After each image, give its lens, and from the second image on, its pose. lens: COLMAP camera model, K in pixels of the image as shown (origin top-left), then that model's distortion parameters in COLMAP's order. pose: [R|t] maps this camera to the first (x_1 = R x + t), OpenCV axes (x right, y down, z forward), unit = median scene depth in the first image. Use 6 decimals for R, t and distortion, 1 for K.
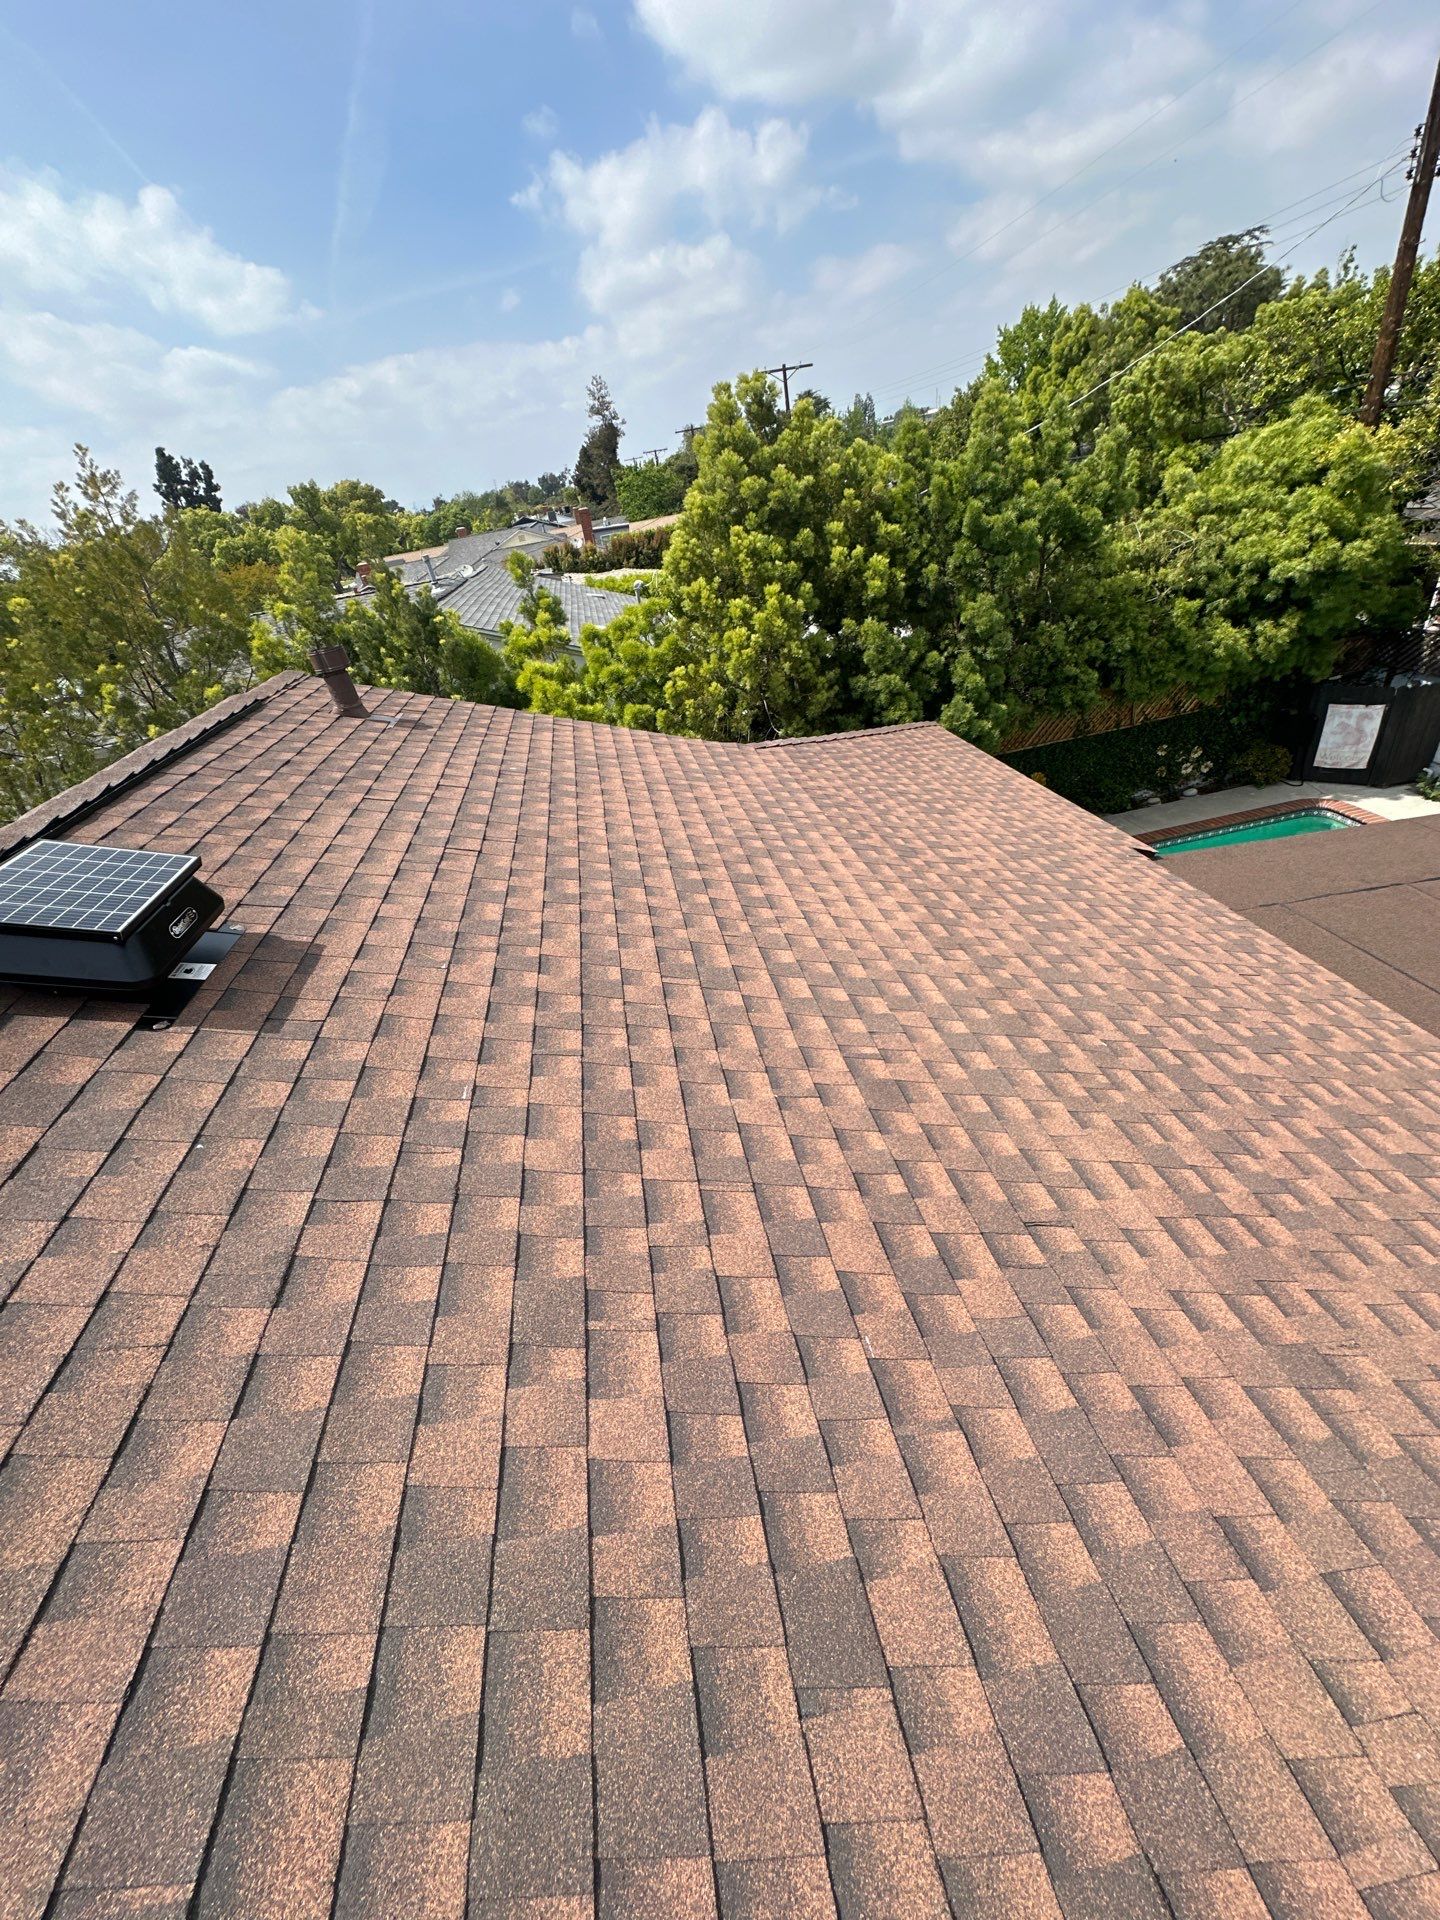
lens RADIAL K [[768.4, 0, 720.9], [0, 768.4, 956.0], [0, 0, 1]] dist [-0.002015, 0.001665]
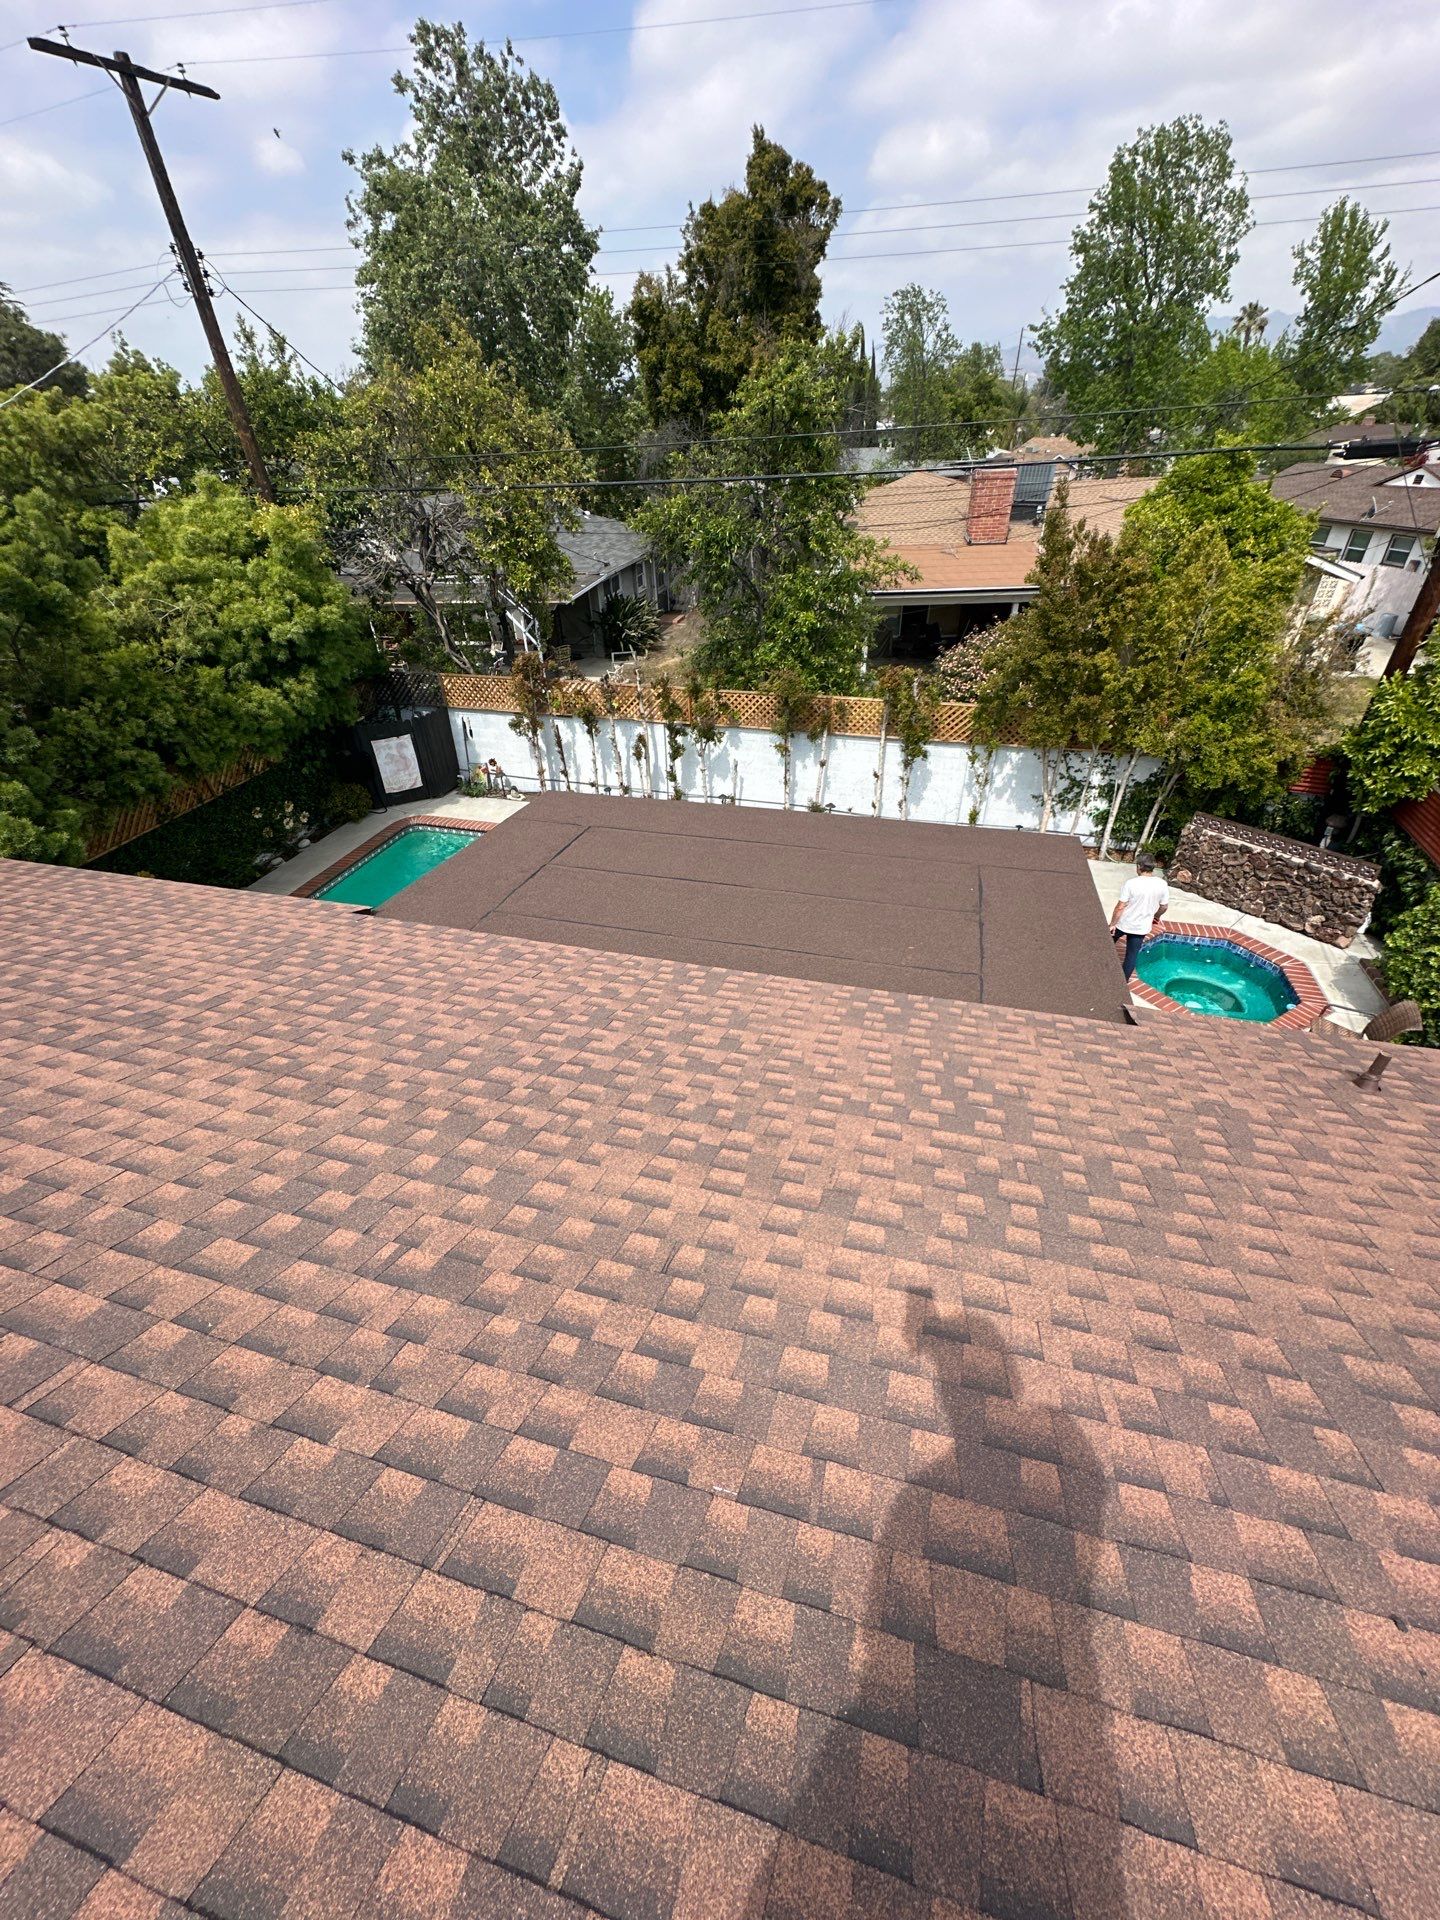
lens RADIAL K [[768.4, 0, 714.7], [0, 768.4, 955.8], [0, 0, 1]] dist [-0.002015, 0.001665]
pose [[0.433285, -0.395760, 0.809715, -0.059996], [0.444767, 0.875301, 0.189818, -0.047031], [-0.783867, 0.277889, 0.555275, 0.060216]]
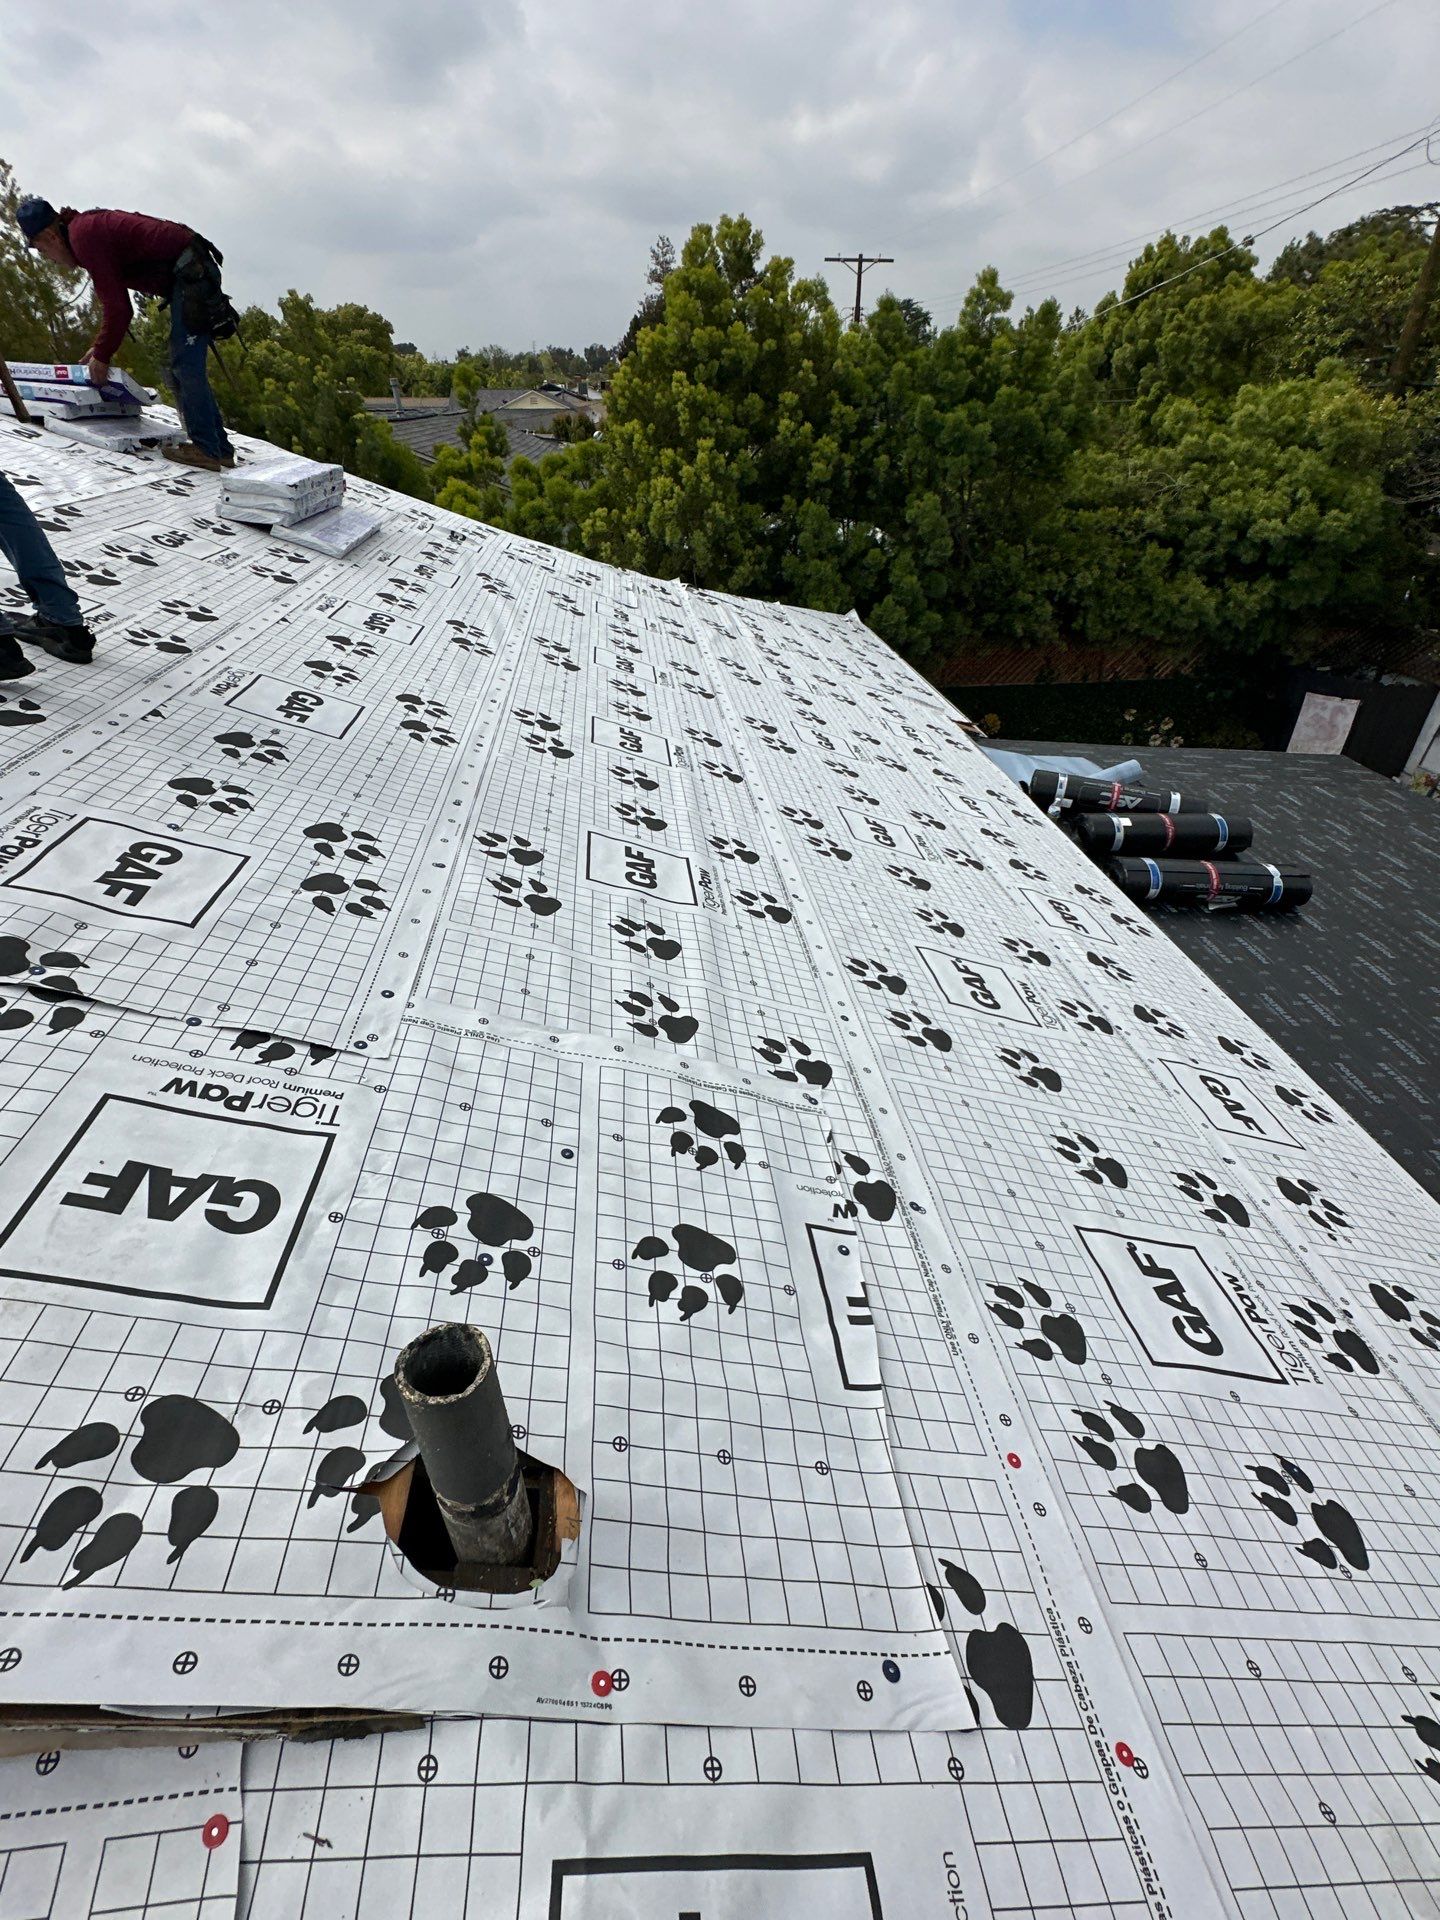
lens RADIAL K [[905.7, 0, 729.0], [0, 905.7, 950.0], [0, 0, 1]] dist [0.018953, -0.006564]
pose [[0.985762, 0.166864, 0.020726, 0.171619], [-0.166839, 0.985980, -0.002932, 0.136865], [-0.020924, -0.000568, 0.999781, -0.128089]]
